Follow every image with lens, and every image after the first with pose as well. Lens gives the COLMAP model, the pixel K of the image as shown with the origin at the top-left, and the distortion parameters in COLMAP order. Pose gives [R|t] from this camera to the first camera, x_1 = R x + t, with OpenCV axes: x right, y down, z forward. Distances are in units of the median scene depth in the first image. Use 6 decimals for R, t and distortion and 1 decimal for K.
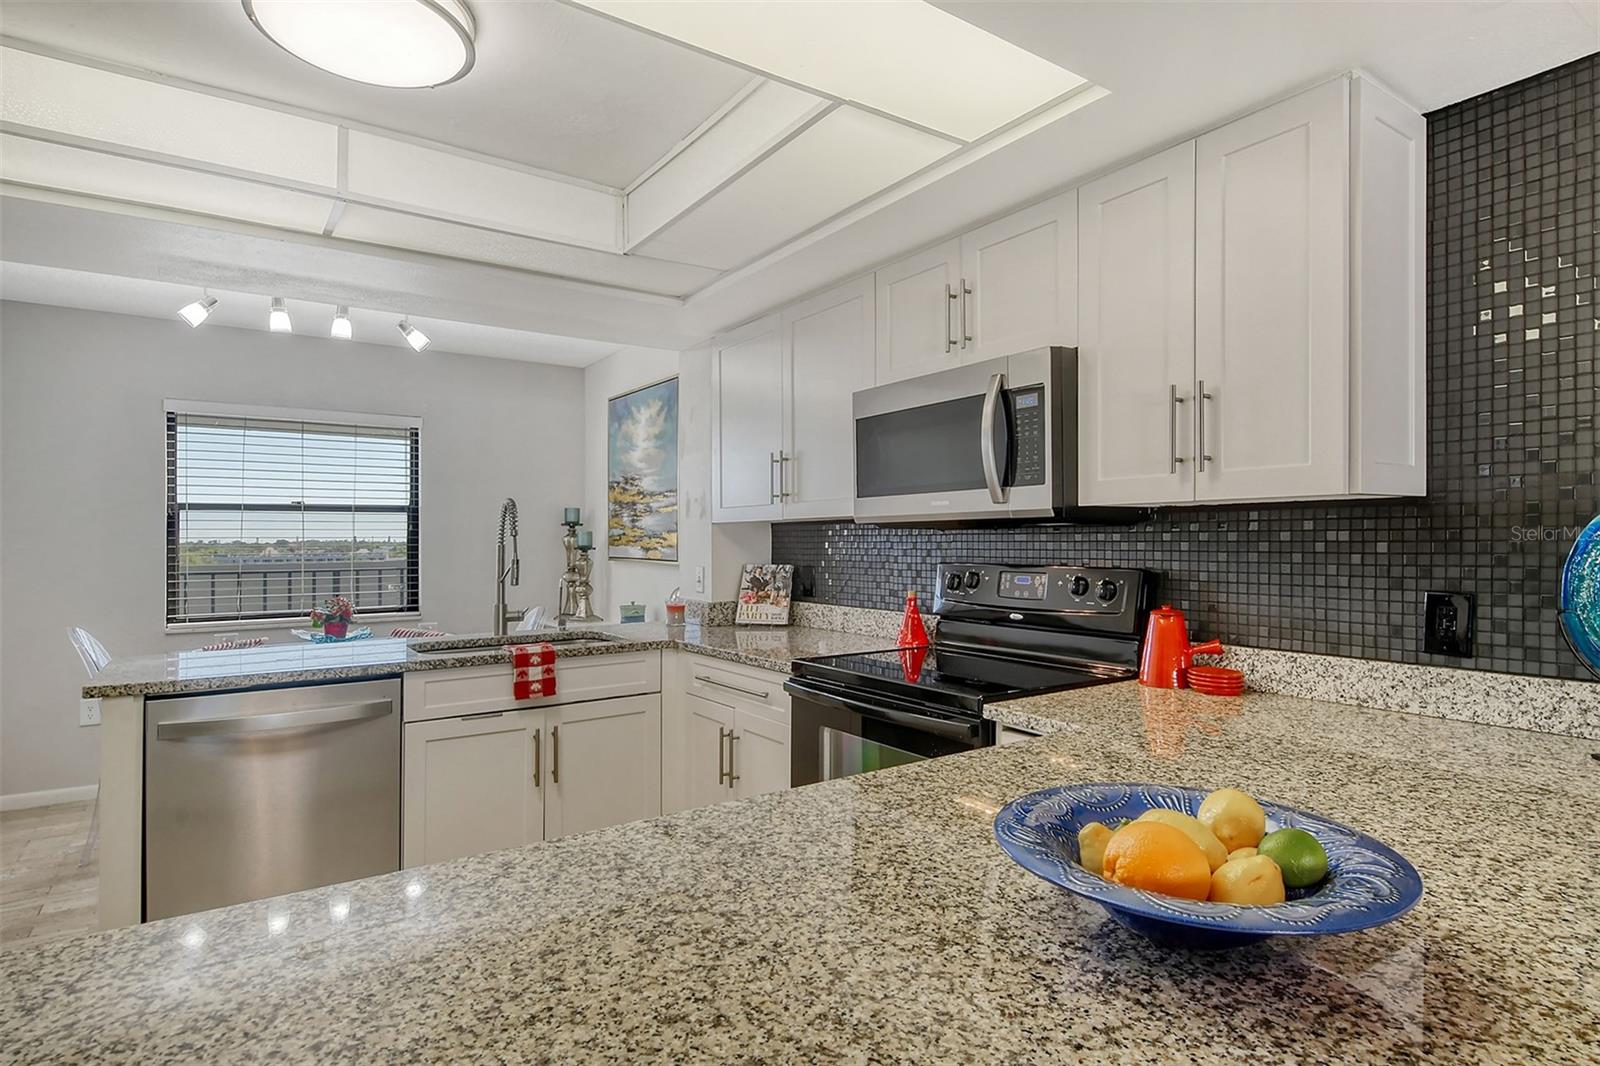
lens RADIAL K [[852.5, 0, 834.8], [0, 852.5, 524.7], [0, 0, 1]] dist [0.019876, -0.017833]
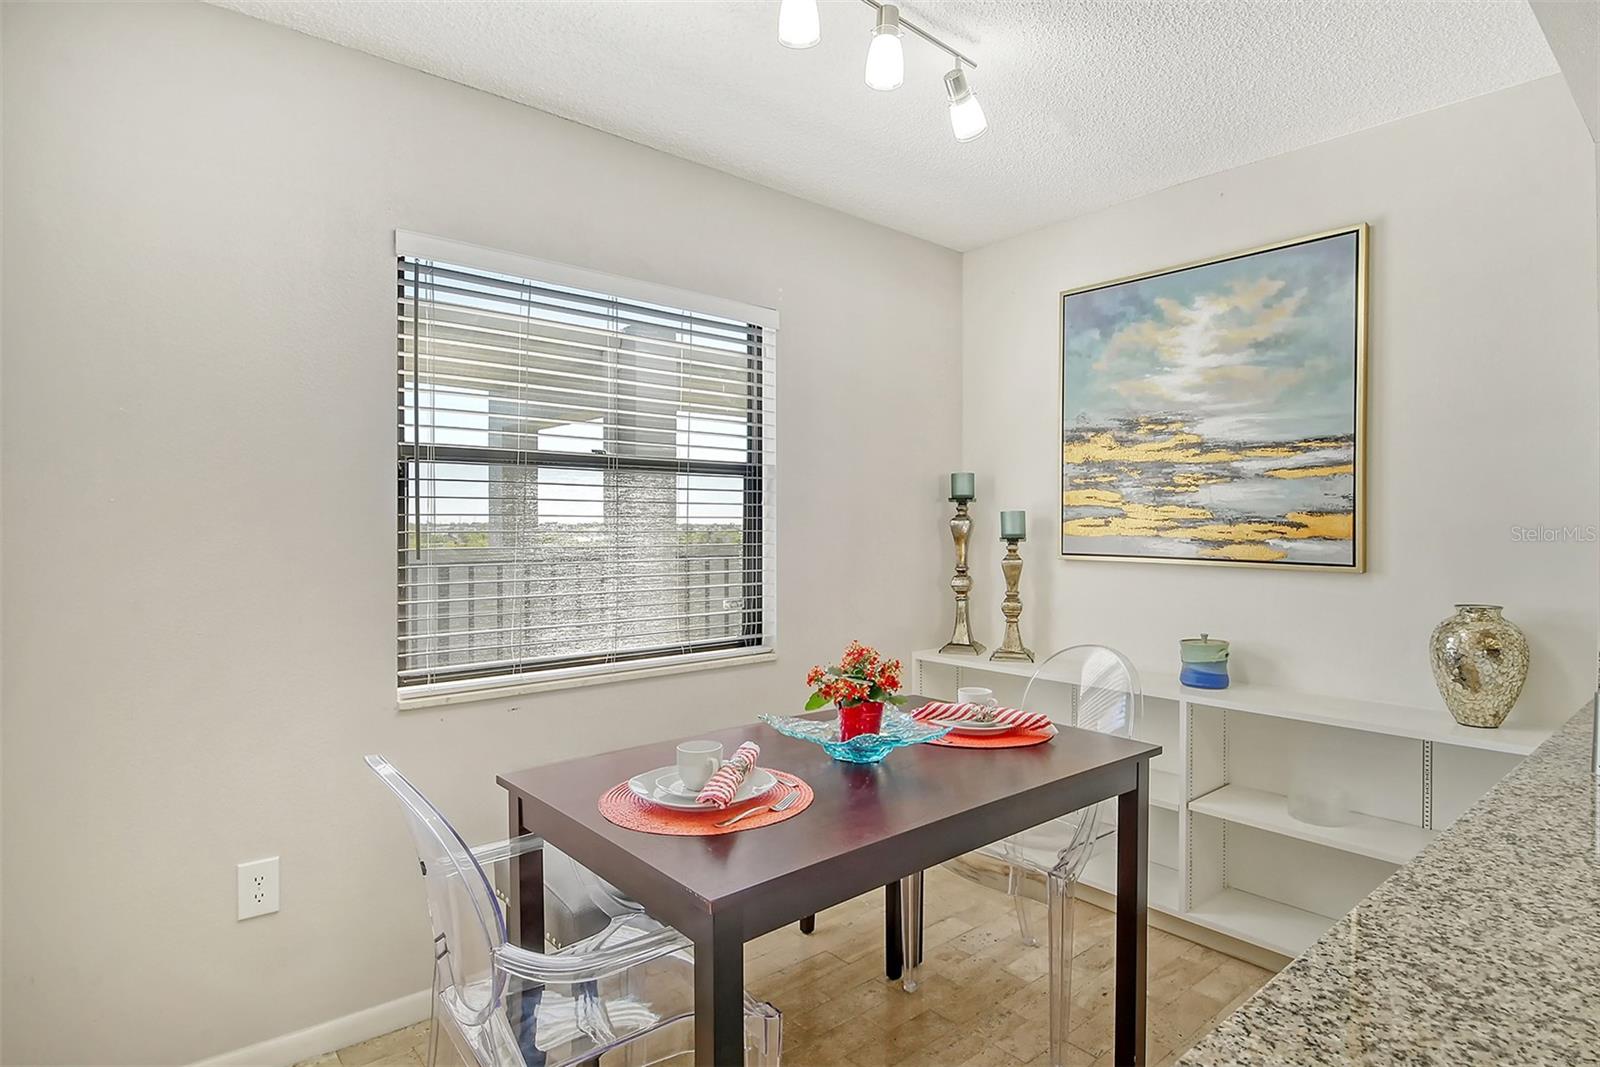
lens RADIAL K [[852.5, 0, 813.7], [0, 852.5, 511.9], [0, 0, 1]] dist [0.019876, -0.017833]
pose [[0.995621, 0.009212, 0.093026, -0.731905], [-0.009720, 0.999940, 0.005017, 0.010363], [-0.092974, -0.005899, 0.995651, 0.607858]]
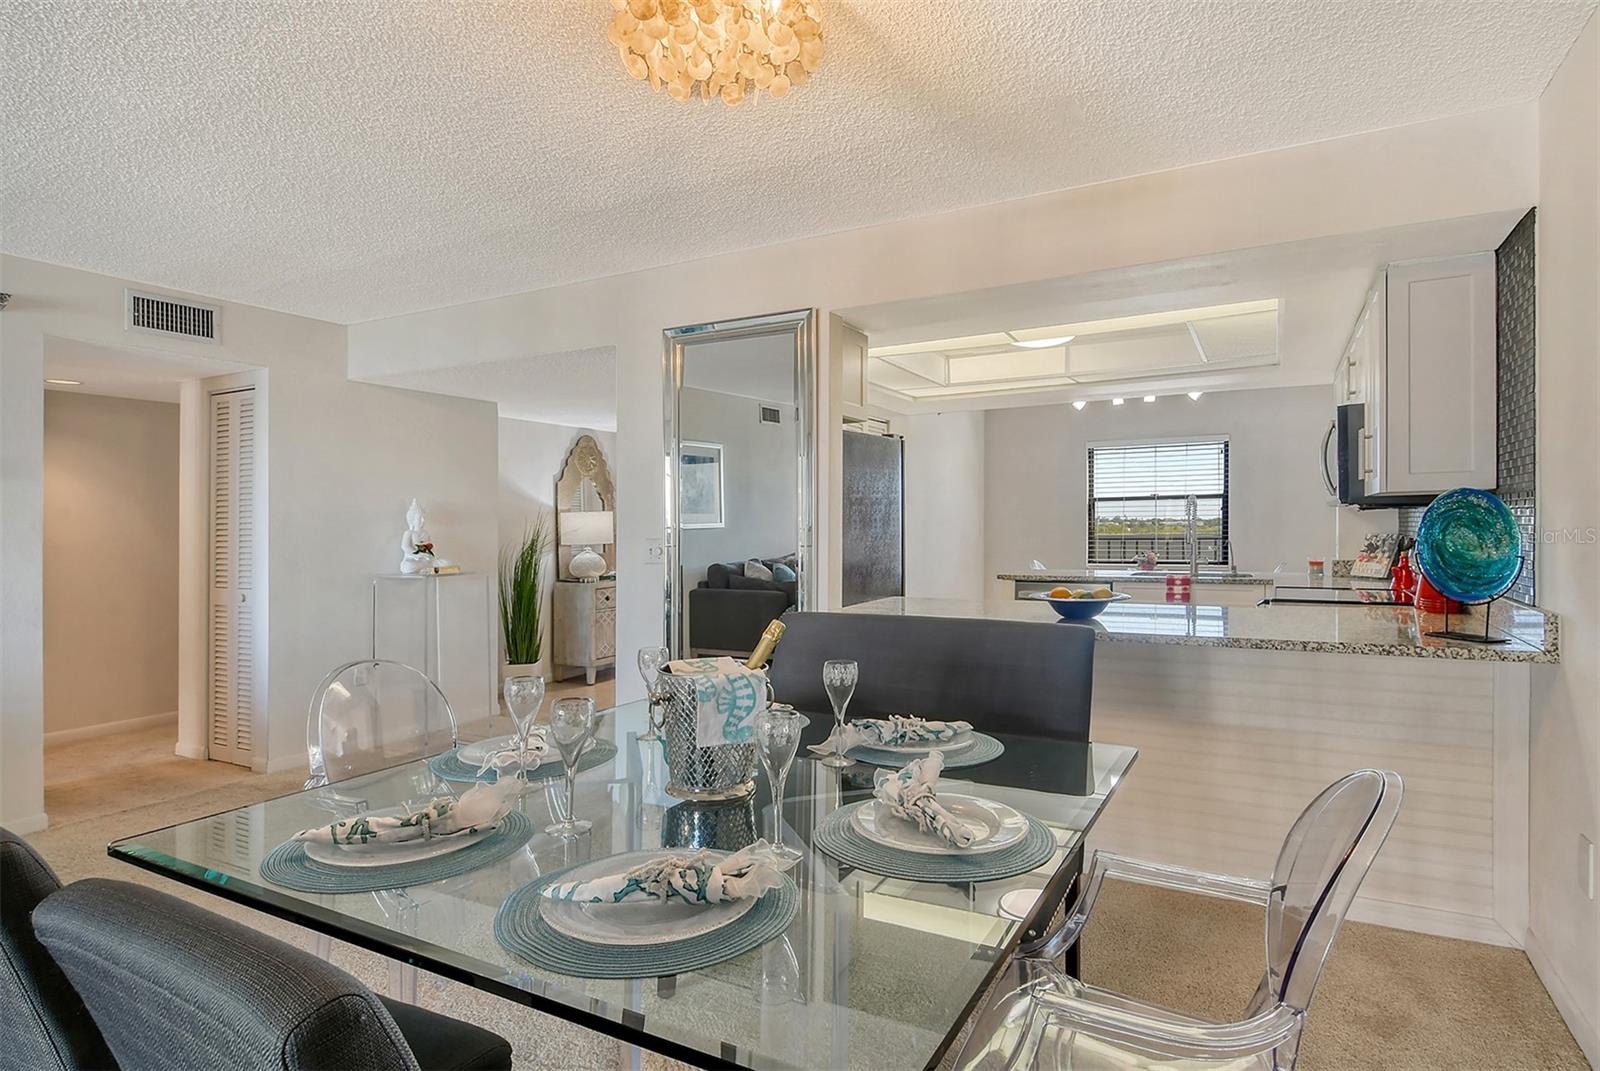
lens RADIAL K [[852.5, 0, 805.0], [0, 852.5, 530.7], [0, 0, 1]] dist [0.019876, -0.017833]
pose [[0.424082, 0.006235, -0.905602, 0.785783], [0.027230, 0.999436, 0.019632, -0.010370], [0.905214, -0.032985, 0.423673, -0.415741]]
